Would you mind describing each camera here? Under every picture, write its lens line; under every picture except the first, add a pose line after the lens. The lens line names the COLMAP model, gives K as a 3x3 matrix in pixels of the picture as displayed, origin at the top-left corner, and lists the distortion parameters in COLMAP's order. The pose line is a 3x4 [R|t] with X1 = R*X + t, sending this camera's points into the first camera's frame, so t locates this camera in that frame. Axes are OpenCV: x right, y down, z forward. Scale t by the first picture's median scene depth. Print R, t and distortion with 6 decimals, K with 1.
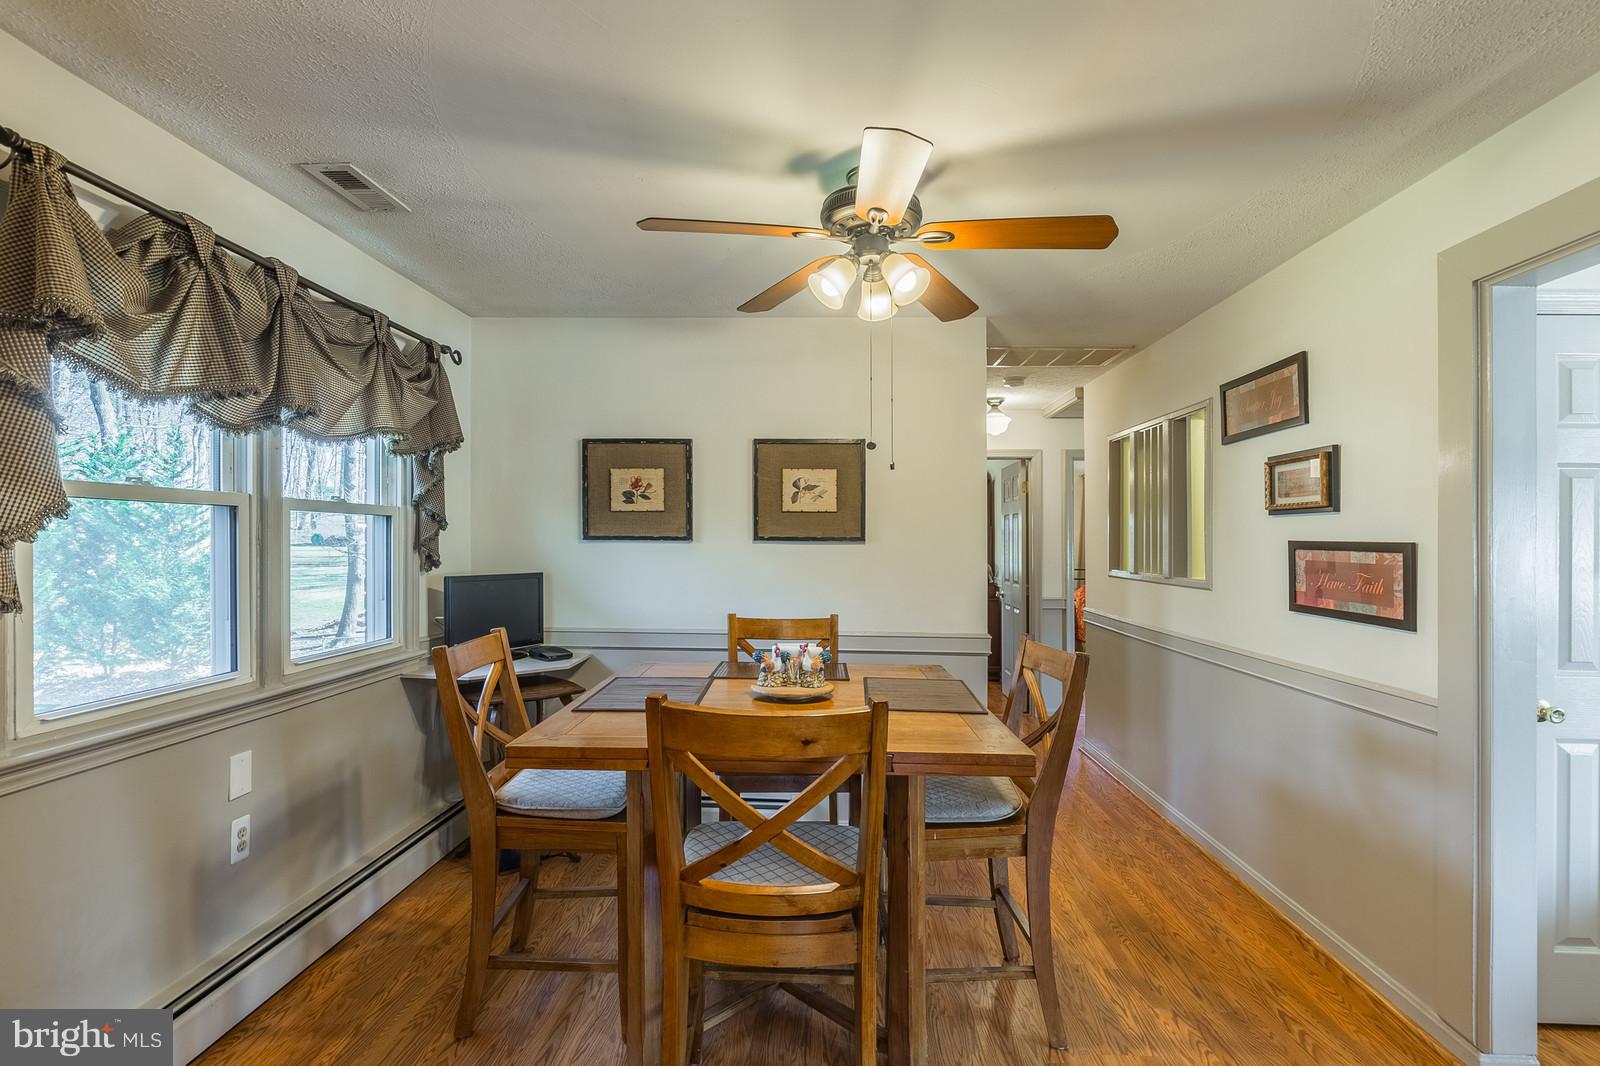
lens RADIAL K [[745.9, 0, 825.5], [0, 745.9, 554.5], [0, 0, 1]] dist [-0.012167, 0.001452]
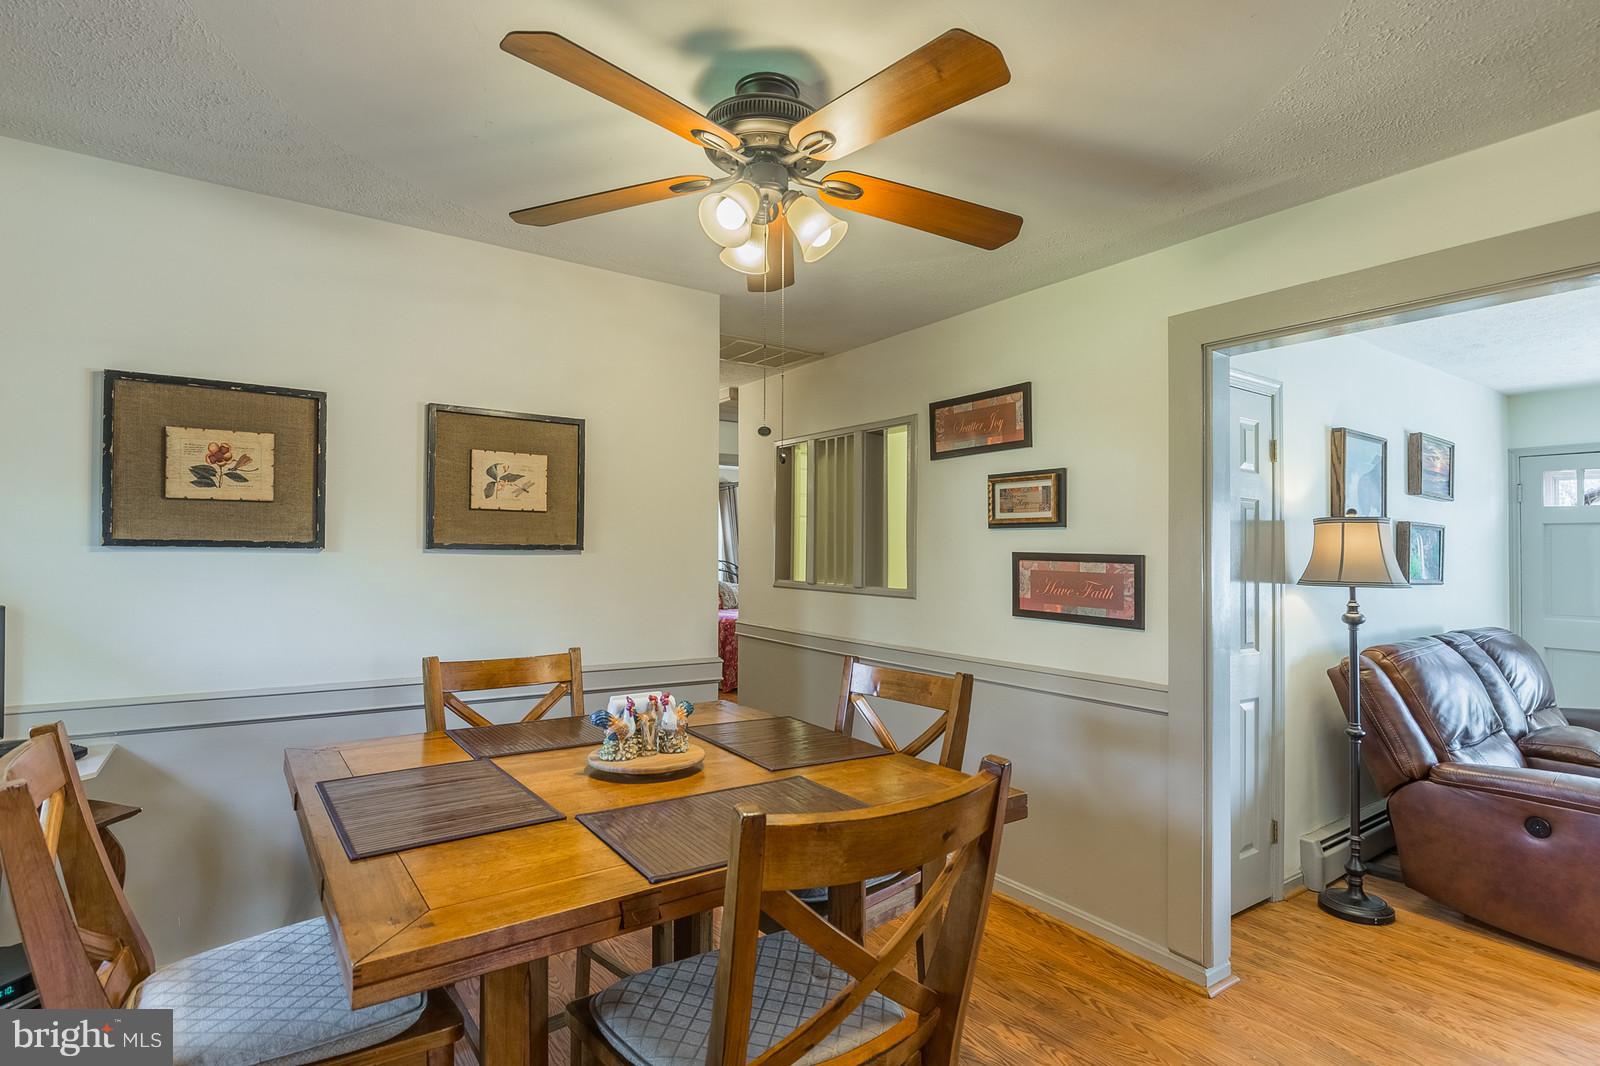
lens RADIAL K [[791.4, 0, 822.7], [0, 791.4, 547.0], [0, 0, 1]] dist [-0.017435, 0.000747]
pose [[0.799370, 0.006359, 0.600806, -0.300295], [0.004615, 0.999850, -0.016723, -0.007777], [-0.600822, 0.016140, 0.799220, 0.234610]]
